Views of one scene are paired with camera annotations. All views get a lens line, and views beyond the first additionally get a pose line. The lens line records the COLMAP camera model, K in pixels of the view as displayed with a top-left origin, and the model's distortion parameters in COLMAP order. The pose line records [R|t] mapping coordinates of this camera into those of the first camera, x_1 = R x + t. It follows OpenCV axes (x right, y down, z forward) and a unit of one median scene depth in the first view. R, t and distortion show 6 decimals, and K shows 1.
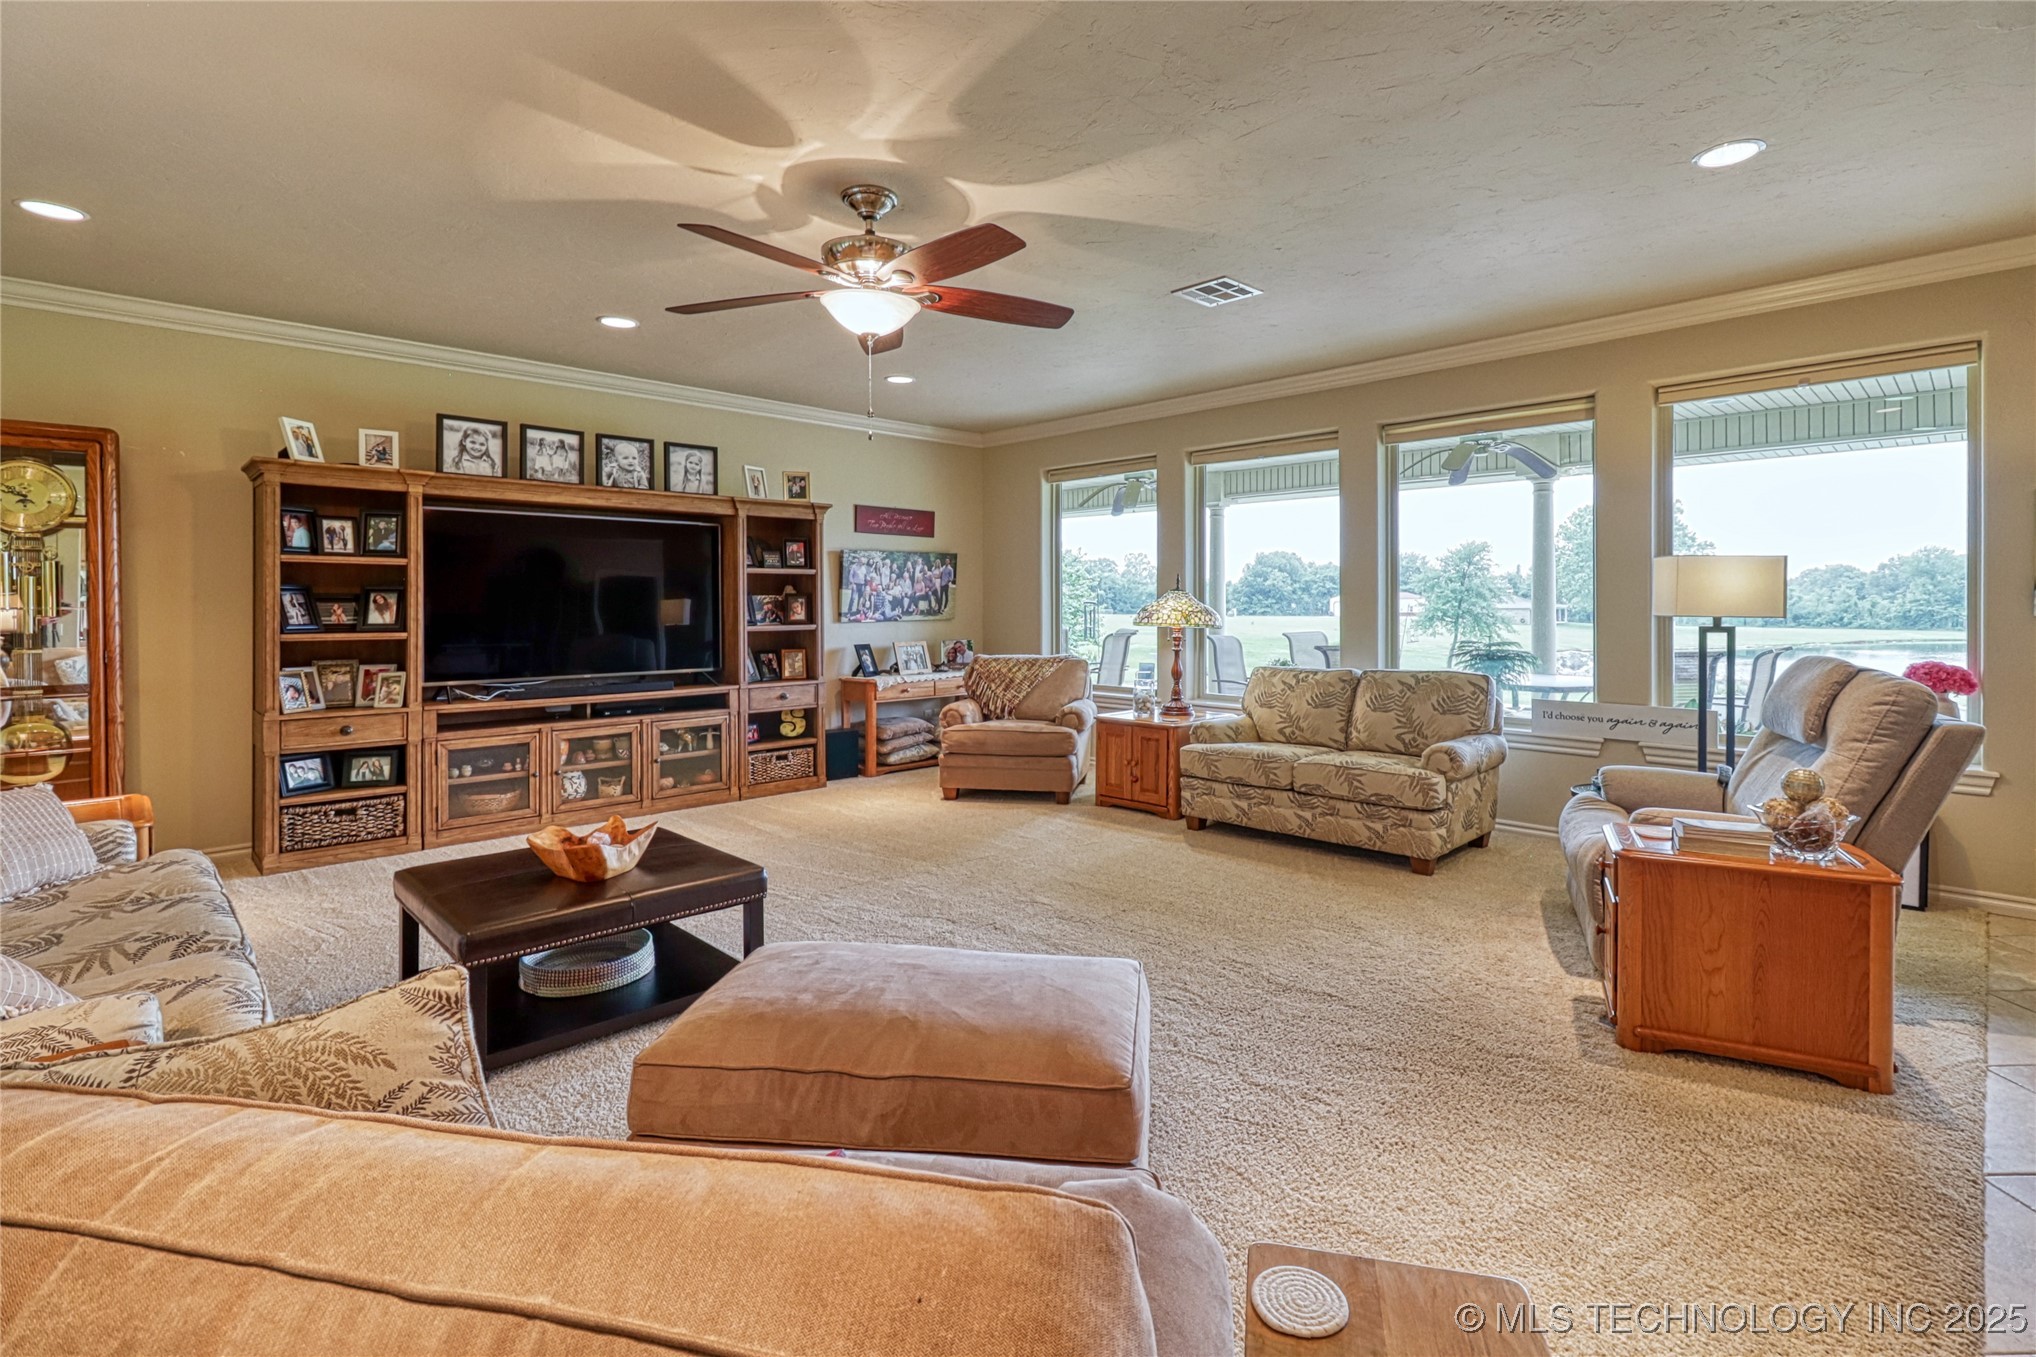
lens RADIAL K [[968.0, 0, 1059.3], [0, 968.0, 611.3], [0, 0, 1]] dist [0.004748, -0.000001]
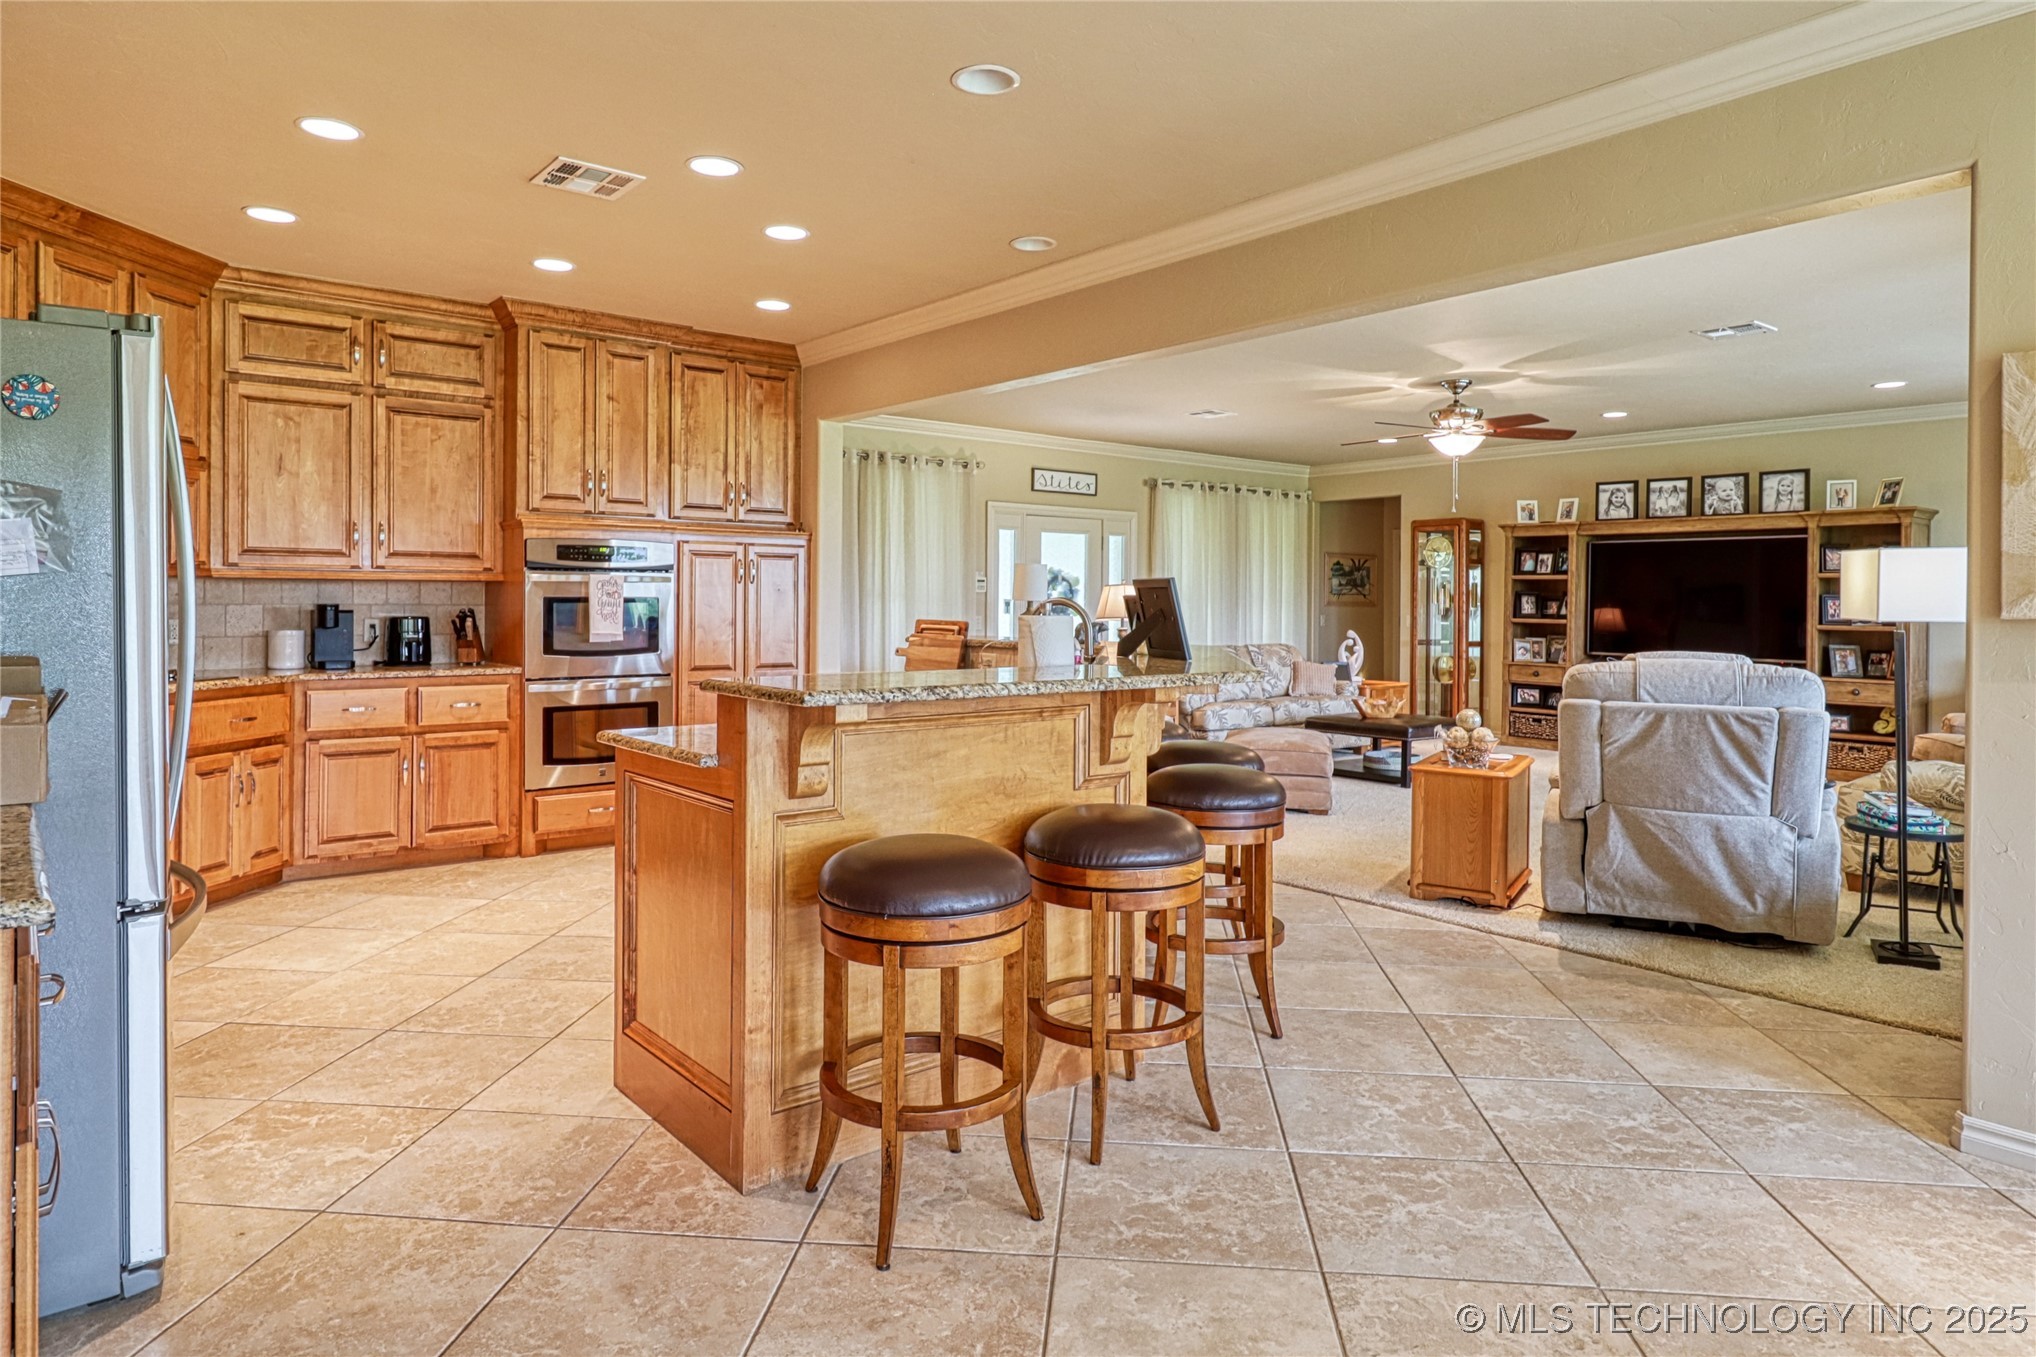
lens RADIAL K [[1207.9, 0, 1014.8], [0, 1207.9, 598.2], [0, 0, 1]] dist [-0.000557, -0.001045]
pose [[-0.113956, -0.000178, -0.993486, 1.317465], [-0.019161, 0.999814, 0.002019, -0.000808], [0.993301, 0.019266, -0.113939, 0.261077]]
